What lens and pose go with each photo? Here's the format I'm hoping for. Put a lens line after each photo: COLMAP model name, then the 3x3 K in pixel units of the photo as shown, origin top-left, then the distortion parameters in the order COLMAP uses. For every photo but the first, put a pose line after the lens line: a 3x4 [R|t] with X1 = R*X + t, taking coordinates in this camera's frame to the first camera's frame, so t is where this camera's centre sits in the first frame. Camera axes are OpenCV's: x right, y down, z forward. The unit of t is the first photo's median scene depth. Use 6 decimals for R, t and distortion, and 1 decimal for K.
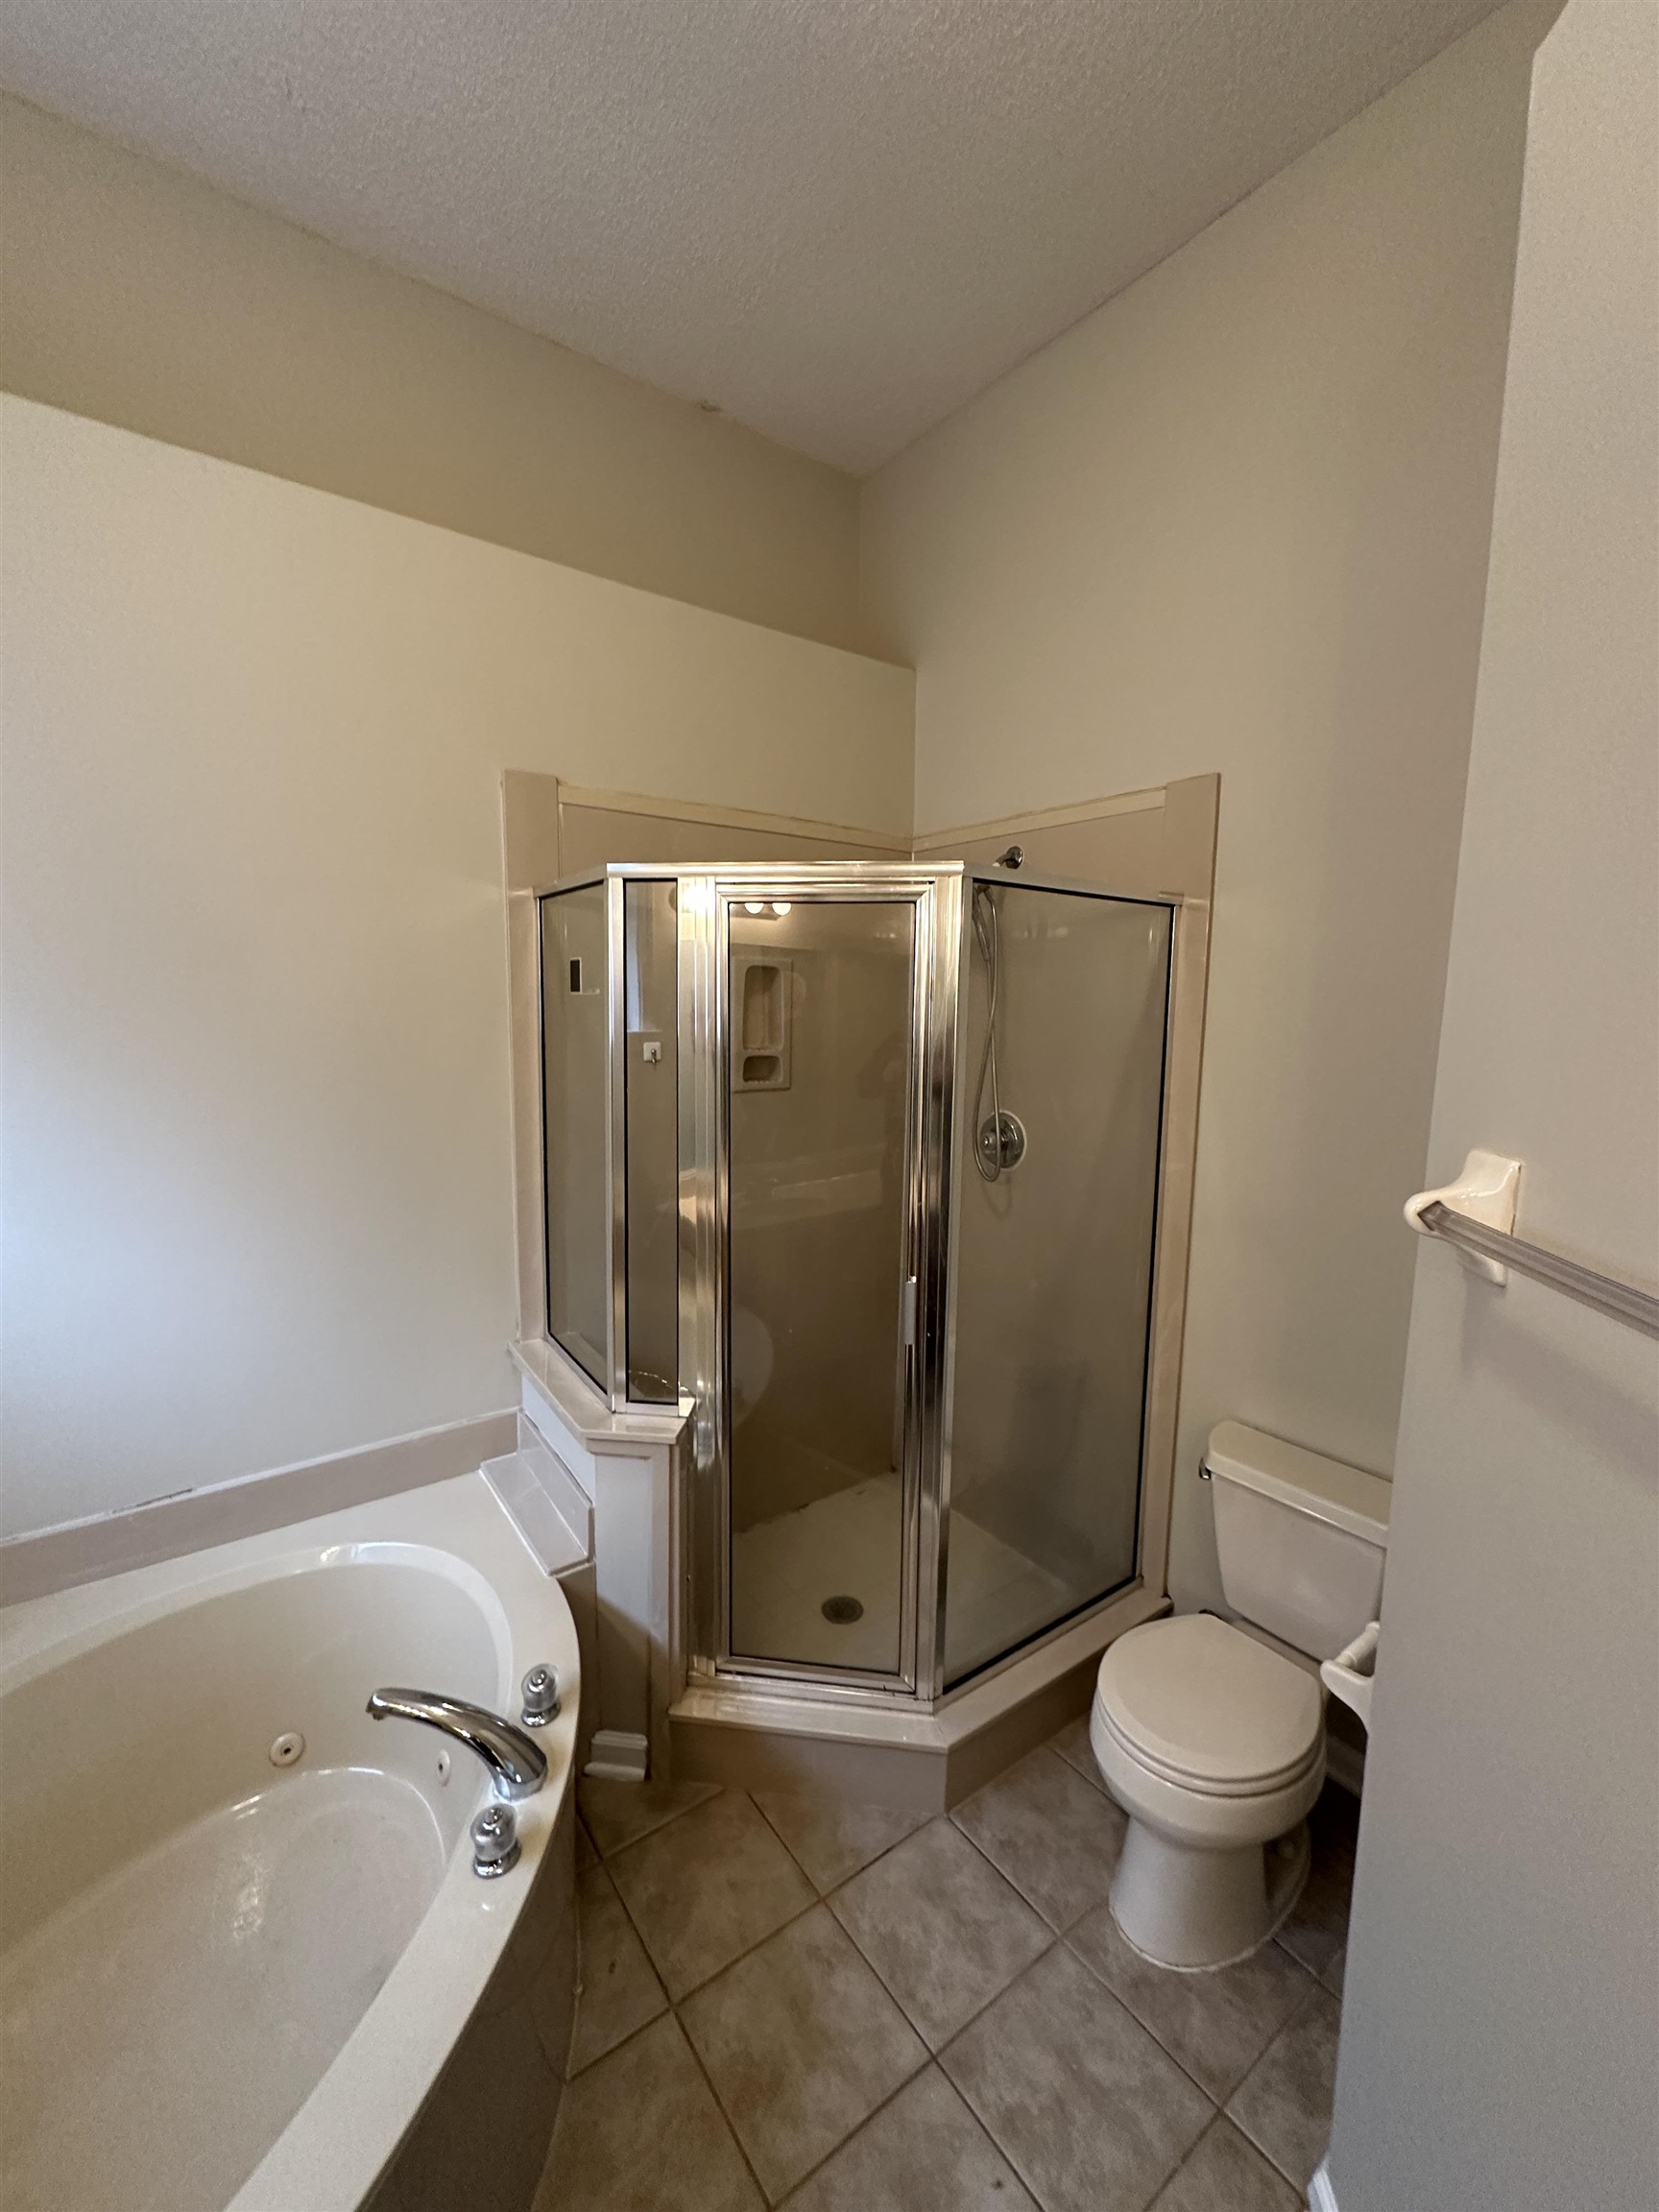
lens RADIAL K [[886.5, 0, 831.3], [0, 886.5, 1099.7], [0, 0, 1]] dist [-0.002612, 0.000444]
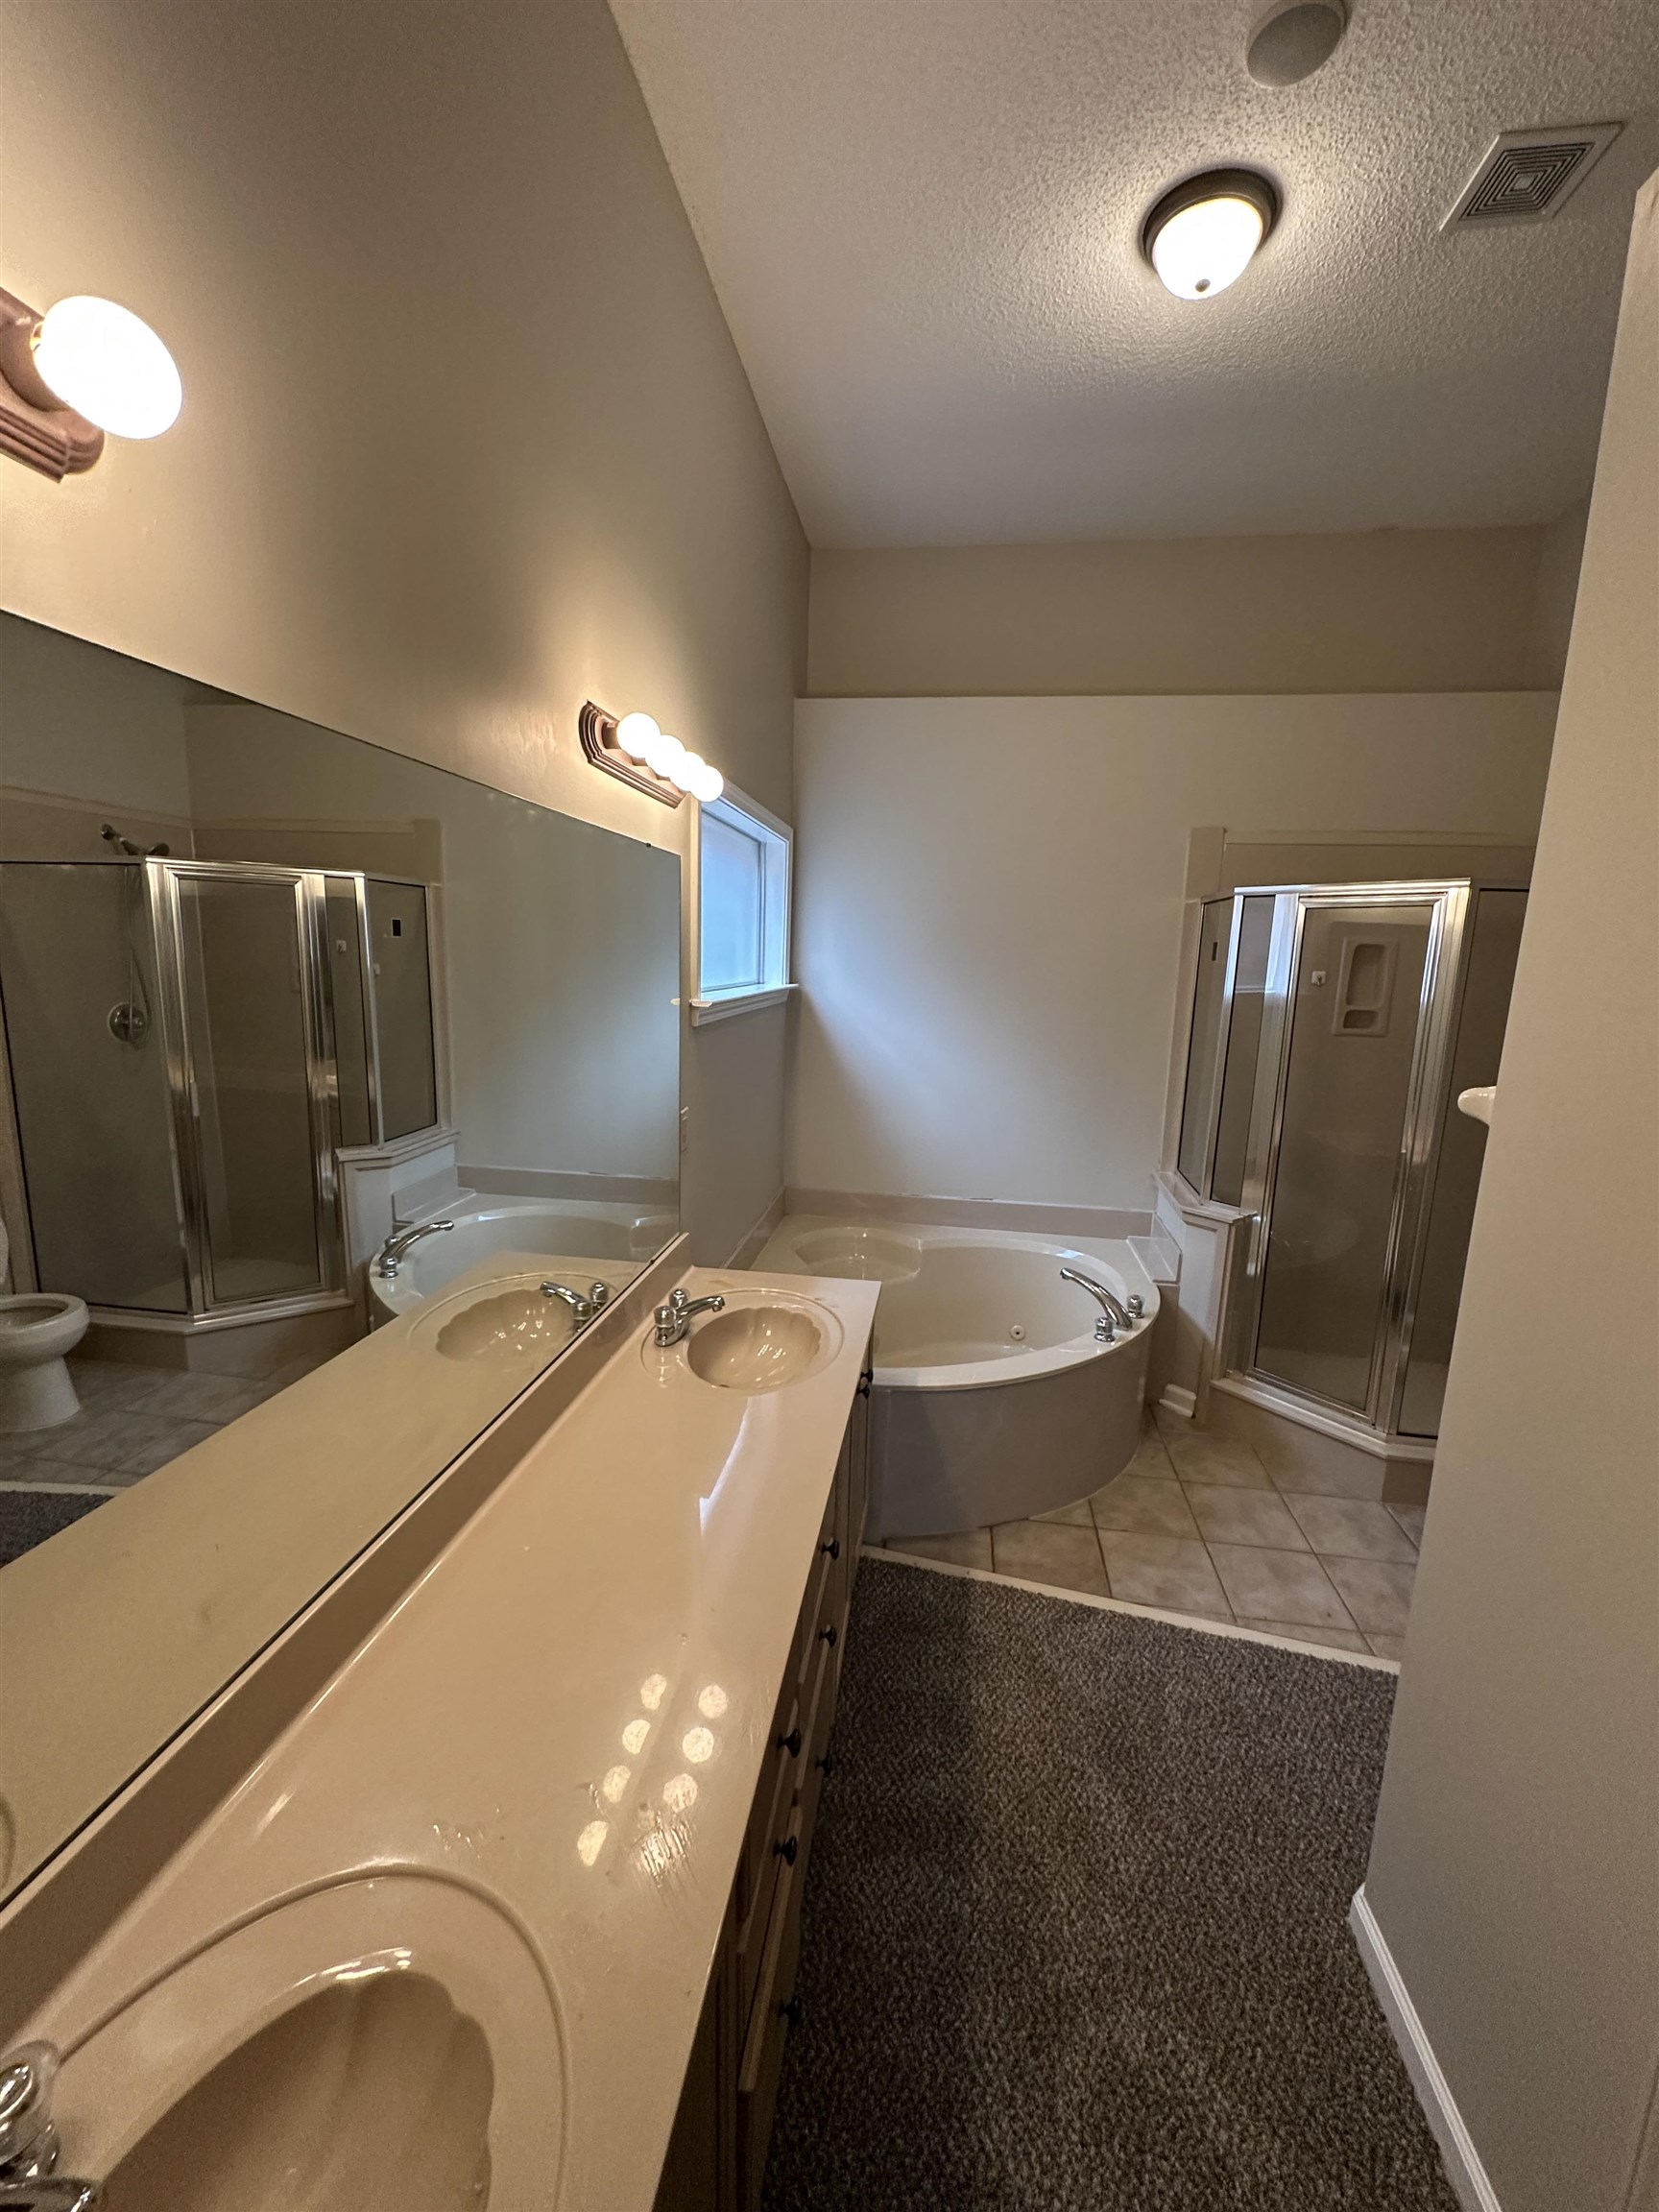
lens RADIAL K [[886.5, 0, 830.6], [0, 886.5, 1106.5], [0, 0, 1]] dist [-0.002612, 0.000444]
pose [[0.712232, 0.128912, -0.690005, 0.412048], [-0.100784, 0.991587, 0.081225, 0.096066], [0.694671, 0.011690, 0.719233, -0.760636]]
